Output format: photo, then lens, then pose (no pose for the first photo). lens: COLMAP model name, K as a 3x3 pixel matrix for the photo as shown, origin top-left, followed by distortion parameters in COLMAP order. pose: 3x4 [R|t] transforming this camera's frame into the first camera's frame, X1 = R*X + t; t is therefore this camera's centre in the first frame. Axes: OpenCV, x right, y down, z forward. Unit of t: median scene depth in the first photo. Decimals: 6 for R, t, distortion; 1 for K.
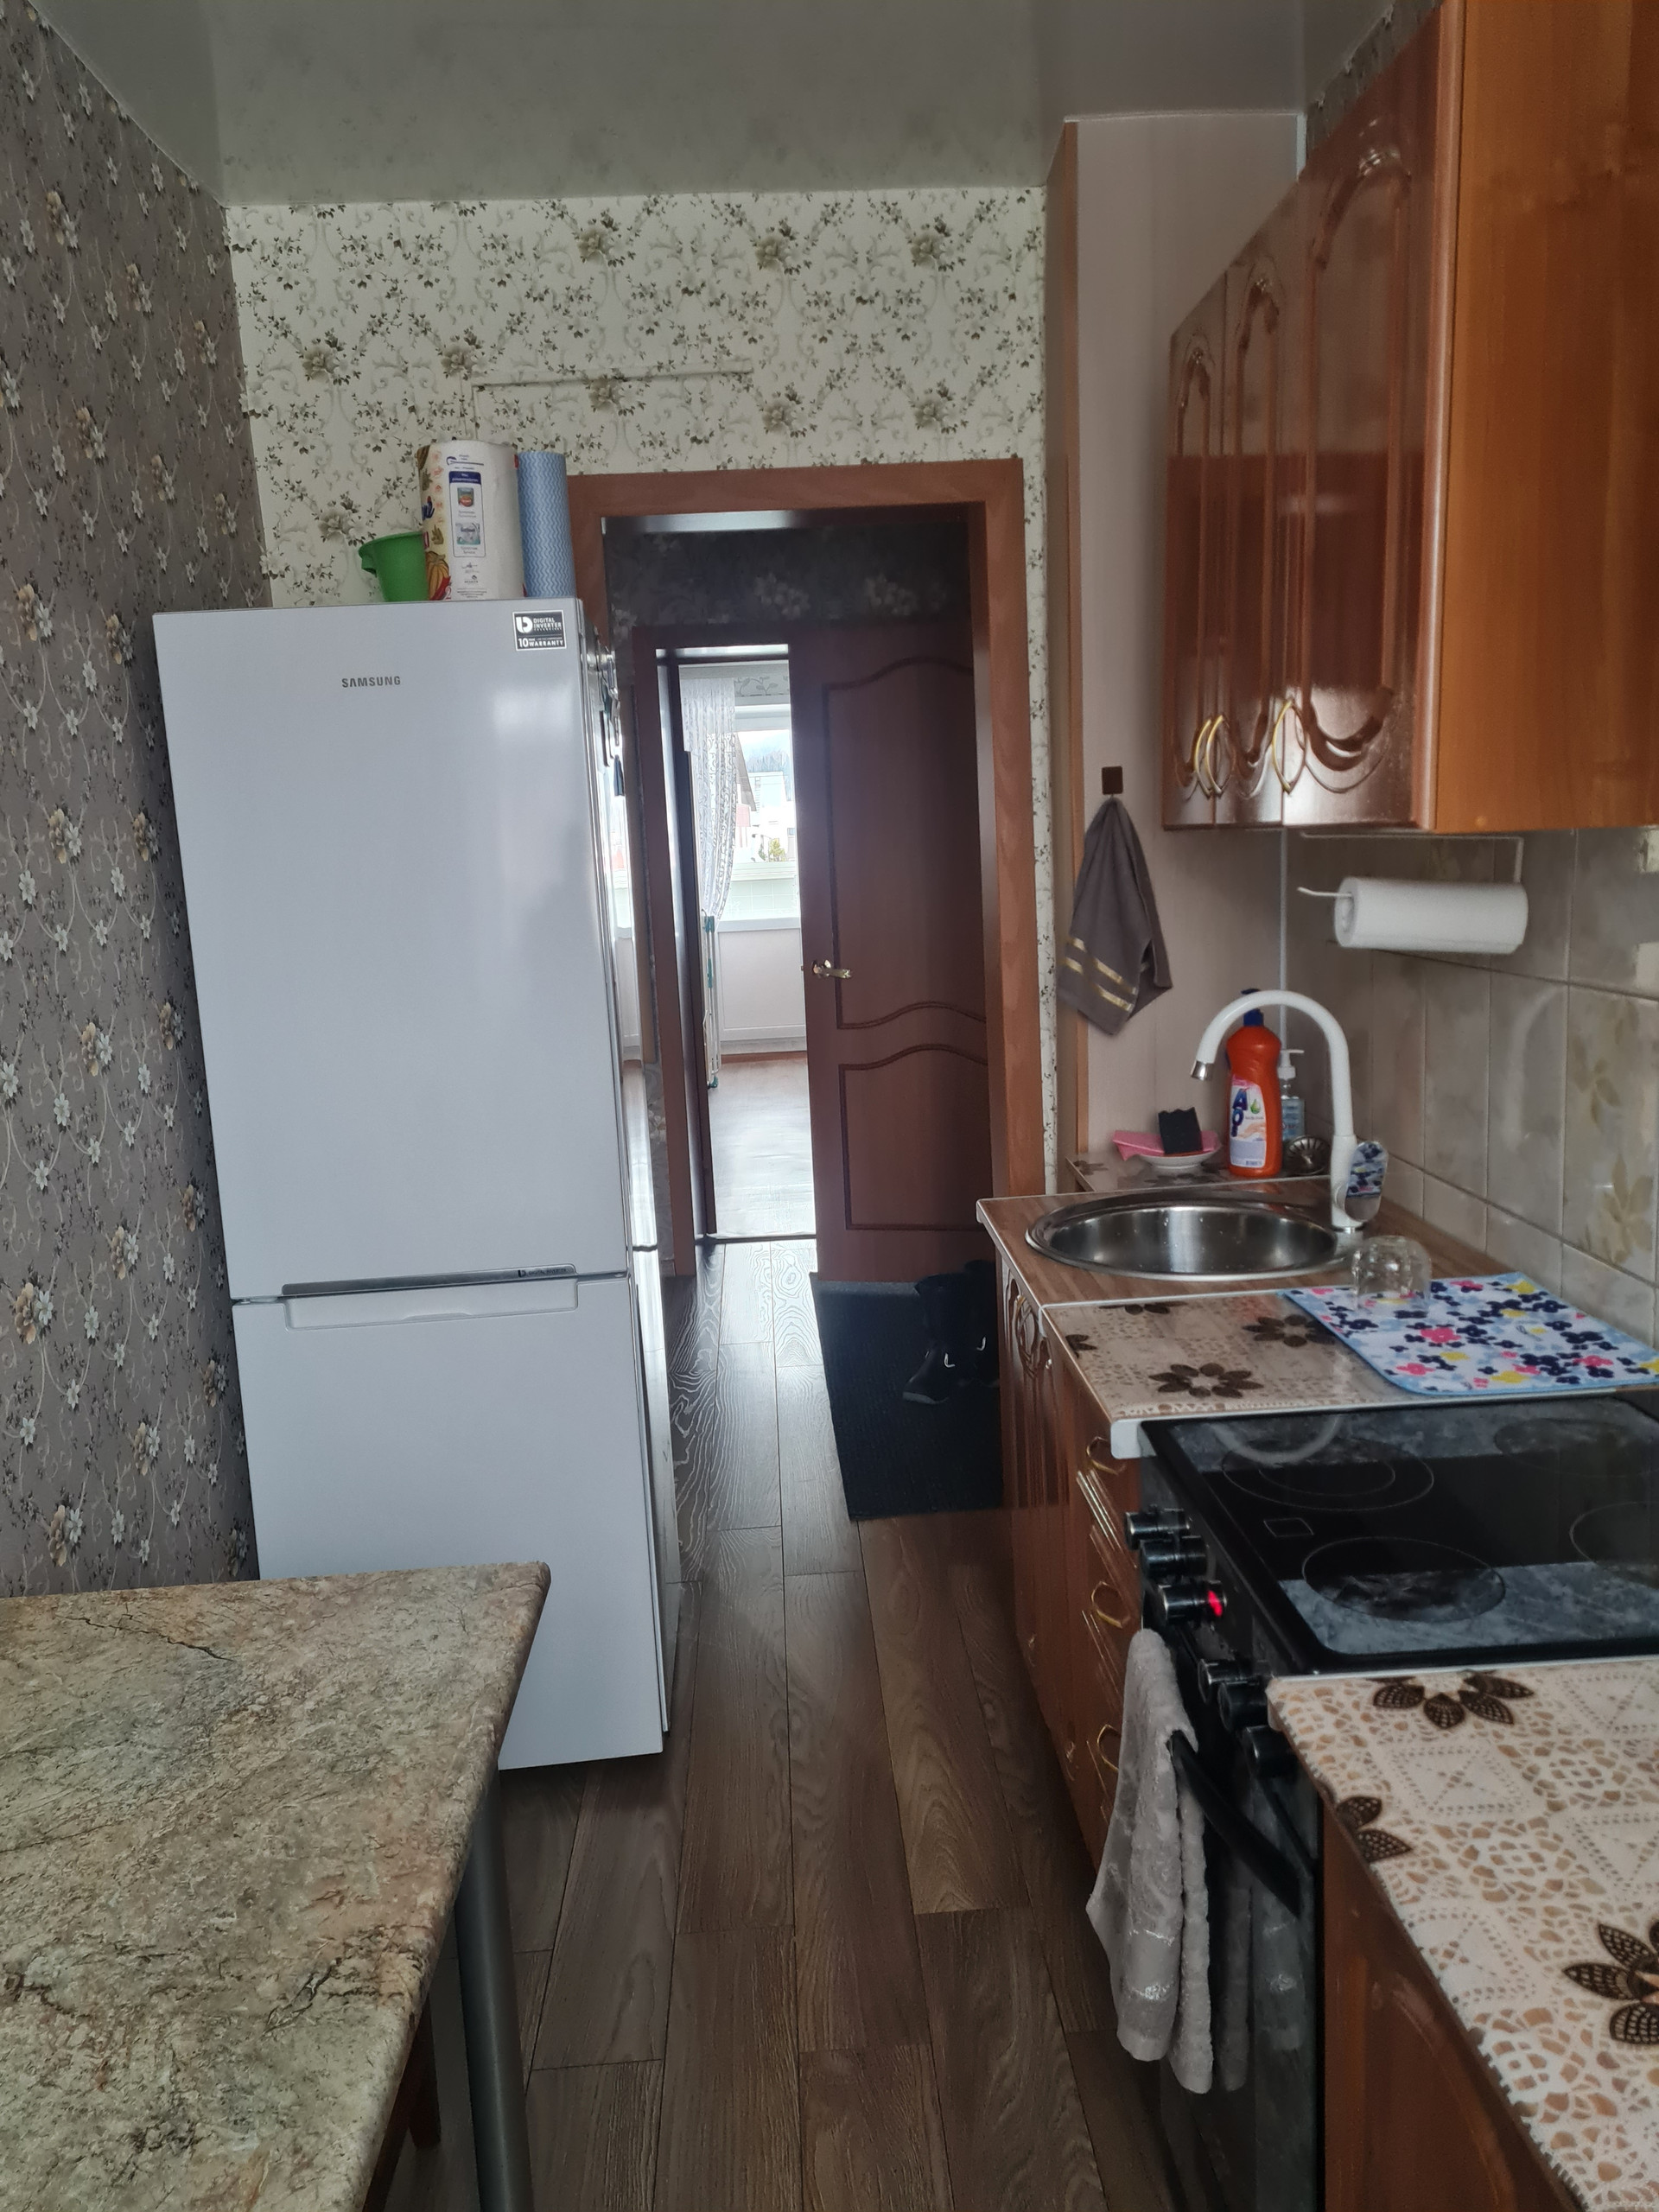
lens RADIAL K [[1666.3, 0, 833.3], [0, 1666.3, 1116.3], [0, 0, 1]] dist [0.056102, -0.044657]
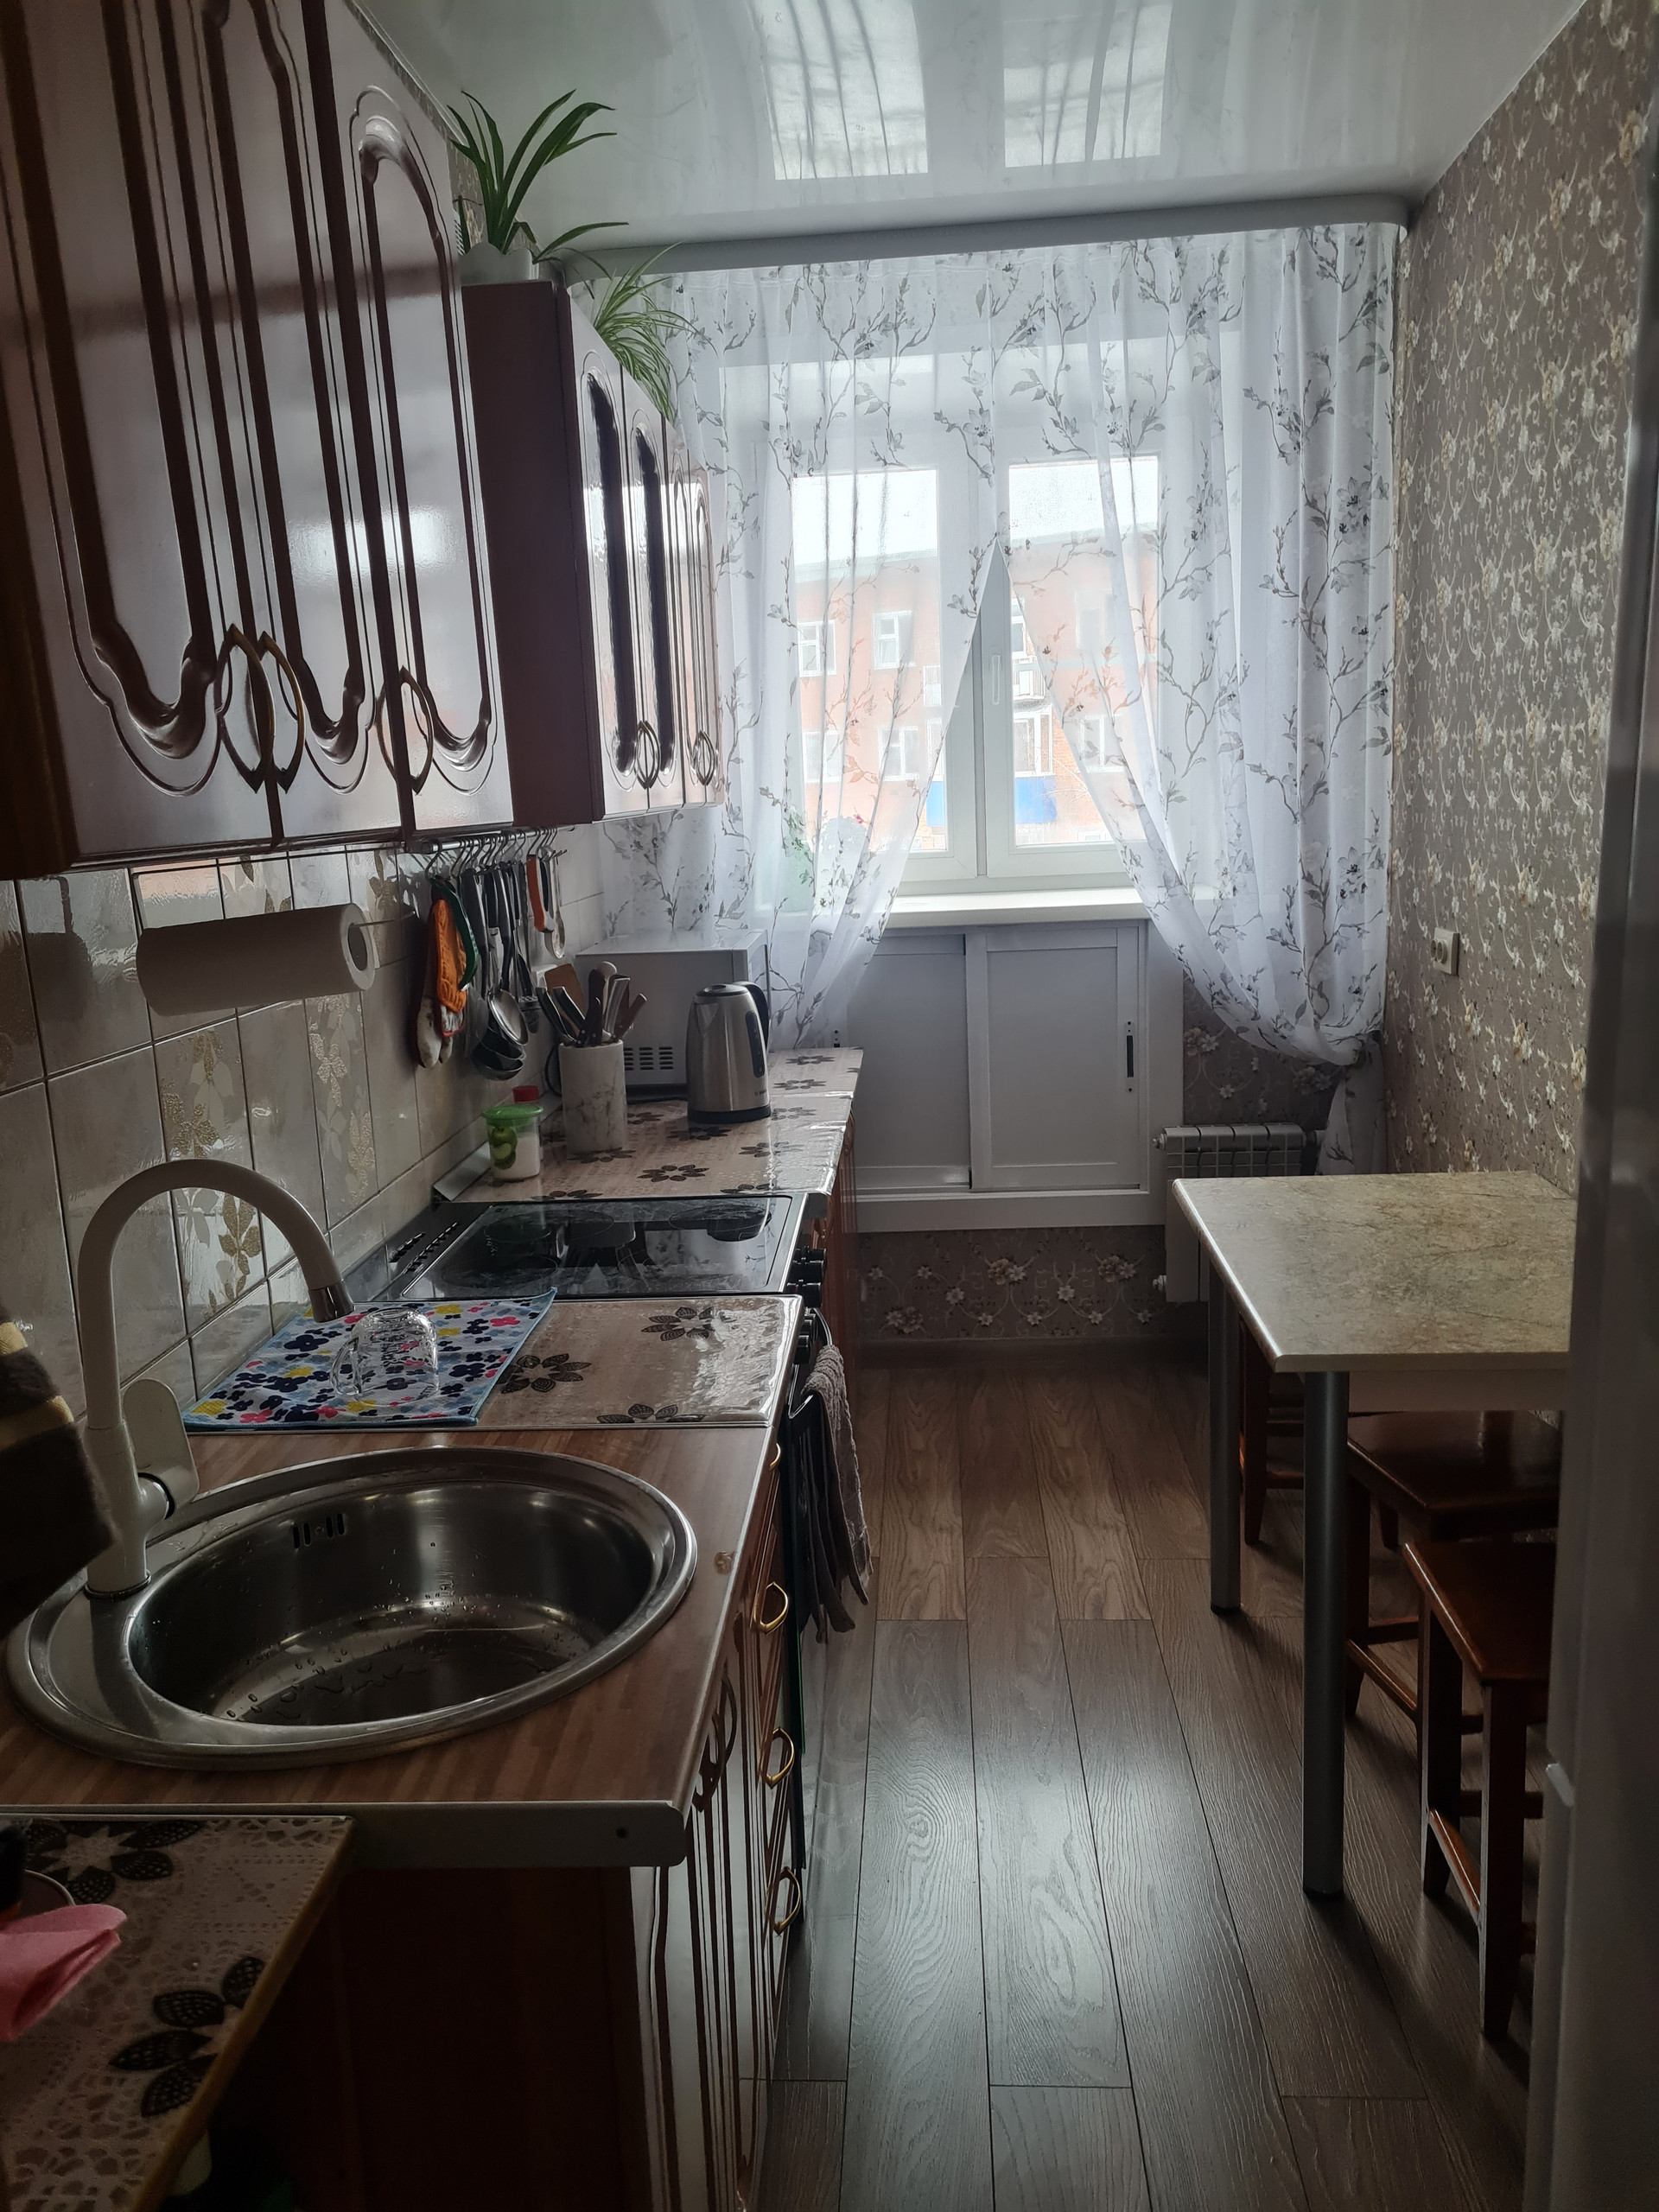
lens RADIAL K [[1666.3, 0, 828.6], [0, 1666.3, 1115.9], [0, 0, 1]] dist [0.056102, -0.044657]
pose [[-0.991455, 0.071626, 0.109026, 0.005415], [0.105296, 0.932776, 0.344735, -0.207820], [-0.077005, 0.353269, -0.932347, 1.233787]]
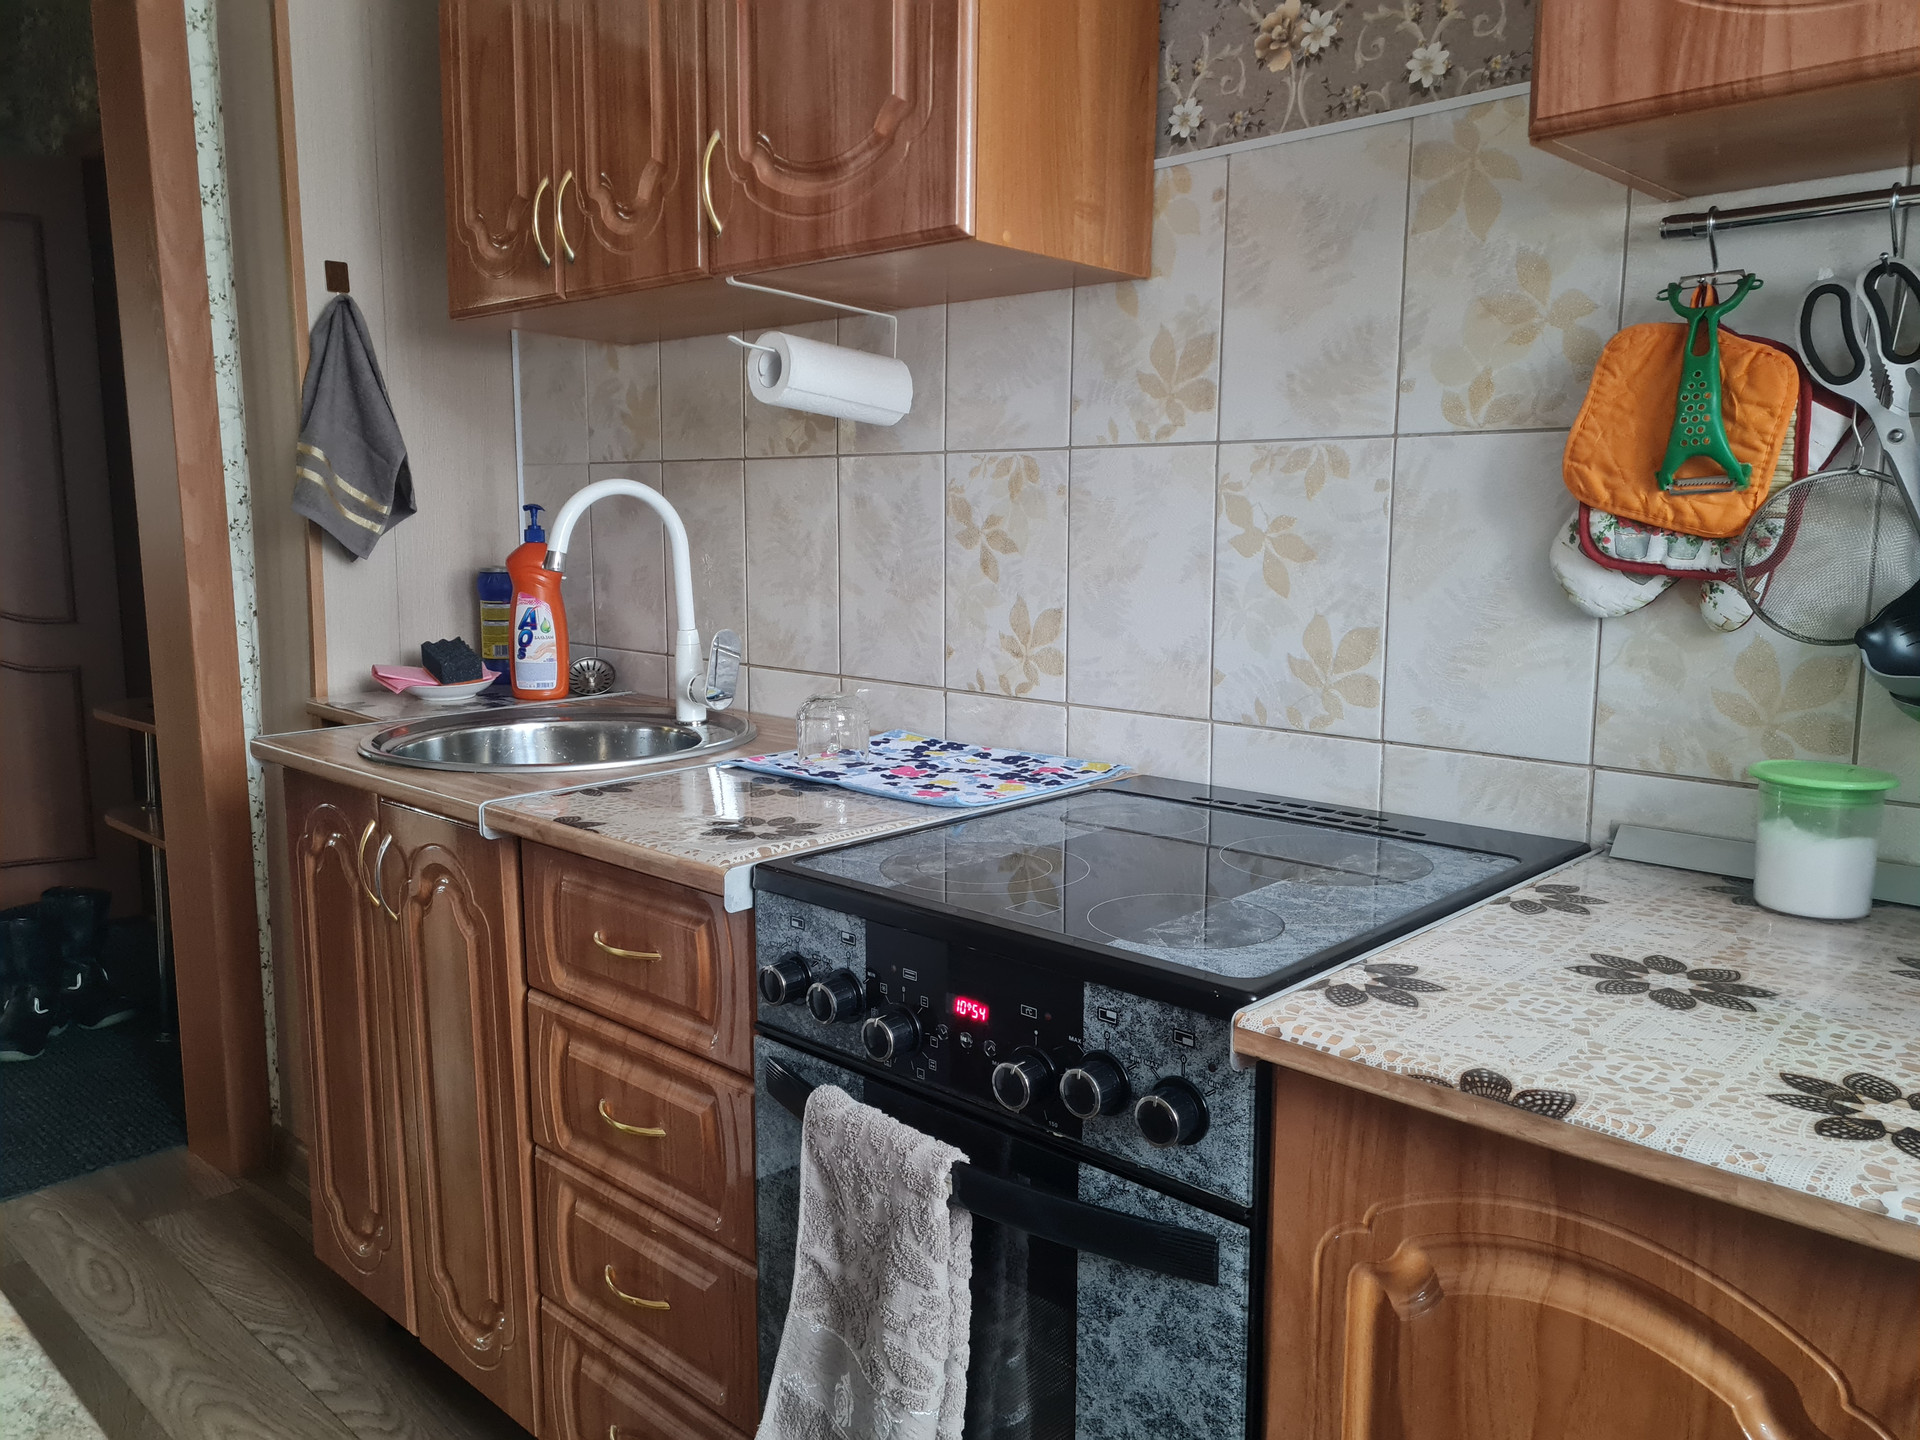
lens RADIAL K [[1446.4, 0, 965.9], [0, 1446.4, 716.8], [0, 0, 1]] dist [0.056102, -0.044657]
pose [[0.718507, -0.053405, 0.693467, -0.159212], [0.082112, 0.996588, -0.008327, 0.074036], [-0.690656, 0.062925, 0.720441, 0.228819]]
